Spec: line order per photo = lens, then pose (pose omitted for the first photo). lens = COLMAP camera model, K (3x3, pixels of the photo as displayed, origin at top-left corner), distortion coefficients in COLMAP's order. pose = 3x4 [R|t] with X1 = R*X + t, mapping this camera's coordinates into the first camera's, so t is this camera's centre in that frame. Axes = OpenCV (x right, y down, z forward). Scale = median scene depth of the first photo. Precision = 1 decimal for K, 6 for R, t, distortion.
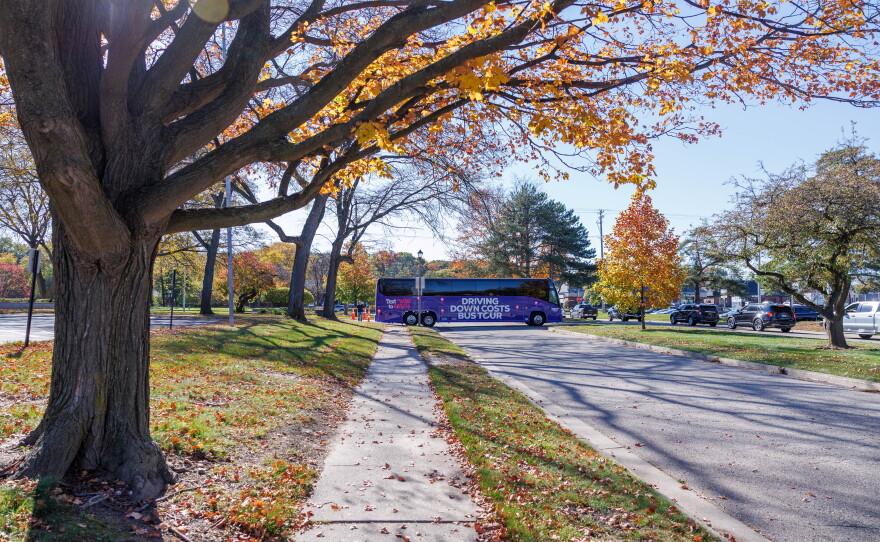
lens RADIAL K [[605.8, 0, 440.0], [0, 605.8, 271.0], [0, 0, 1]] dist [0.000810, 0.000984]
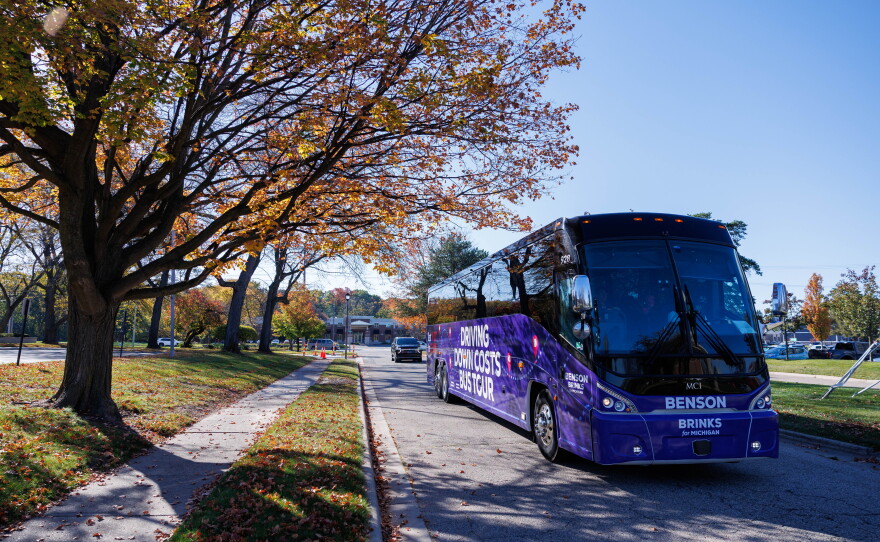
lens RADIAL K [[605.8, 0, 440.0], [0, 605.8, 271.0], [0, 0, 1]] dist [0.000810, 0.000984]
pose [[0.997874, 0.014888, 0.063449, 0.079563], [-0.010976, 0.998043, -0.061557, -0.008095], [-0.064241, 0.060730, 0.996085, -0.182378]]
